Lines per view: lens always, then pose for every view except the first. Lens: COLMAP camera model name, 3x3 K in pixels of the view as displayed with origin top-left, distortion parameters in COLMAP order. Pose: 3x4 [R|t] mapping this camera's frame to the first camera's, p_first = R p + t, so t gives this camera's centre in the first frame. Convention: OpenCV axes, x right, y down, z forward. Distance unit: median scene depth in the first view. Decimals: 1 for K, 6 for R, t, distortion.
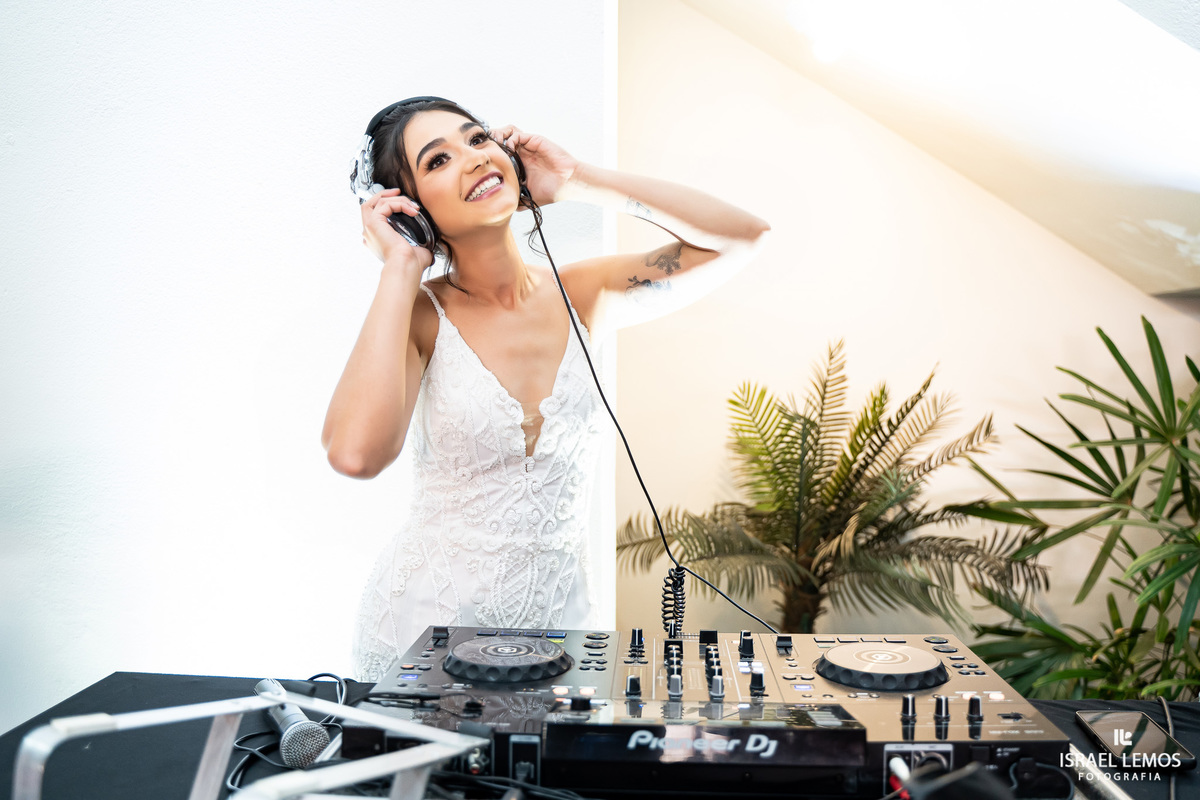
lens RADIAL K [[1033.5, 0, 597.5], [0, 1033.5, 399.5], [0, 0, 1]] dist [-0.077310, 0.064257]
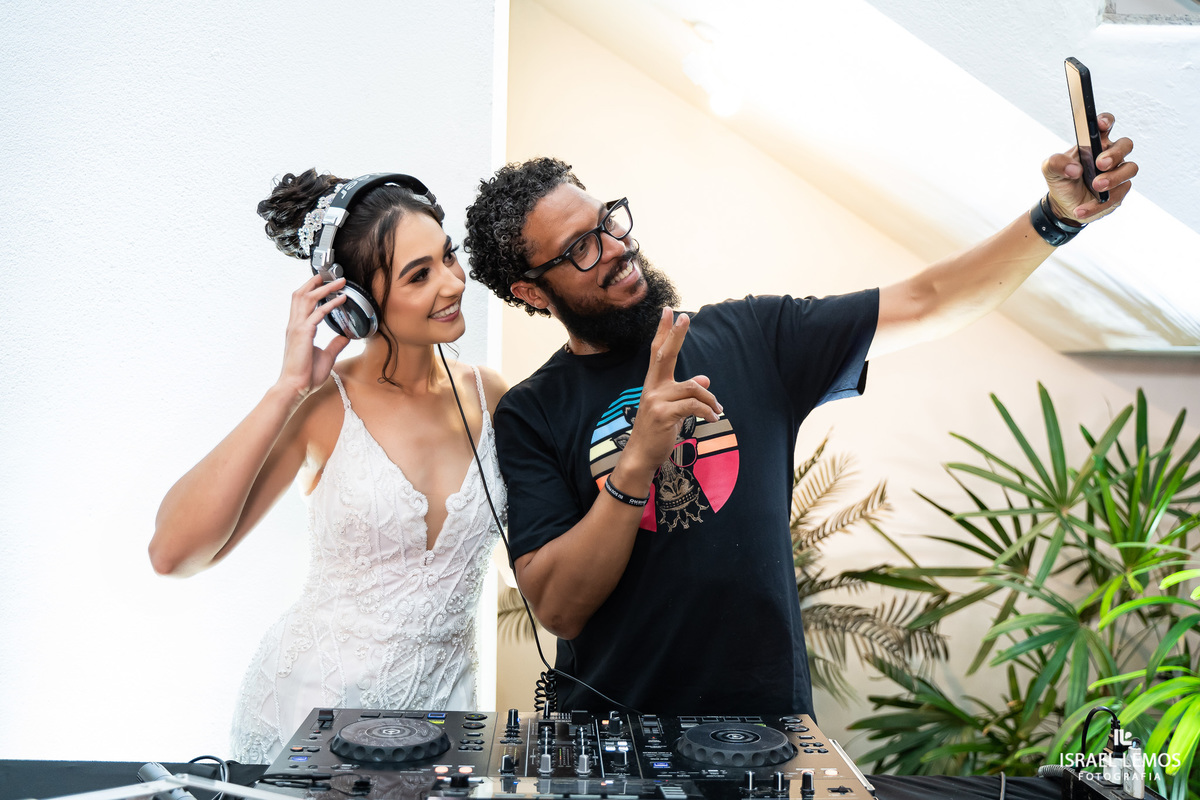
lens RADIAL K [[1263.0, 0, 595.1], [0, 1263.0, 399.7], [0, 0, 1]] dist [-0.019307, 0.000000]
pose [[0.996022, 0.014139, 0.087975, 0.001846], [-0.013638, 0.999887, -0.006293, -0.053763], [-0.088054, 0.005069, 0.996103, -0.182232]]
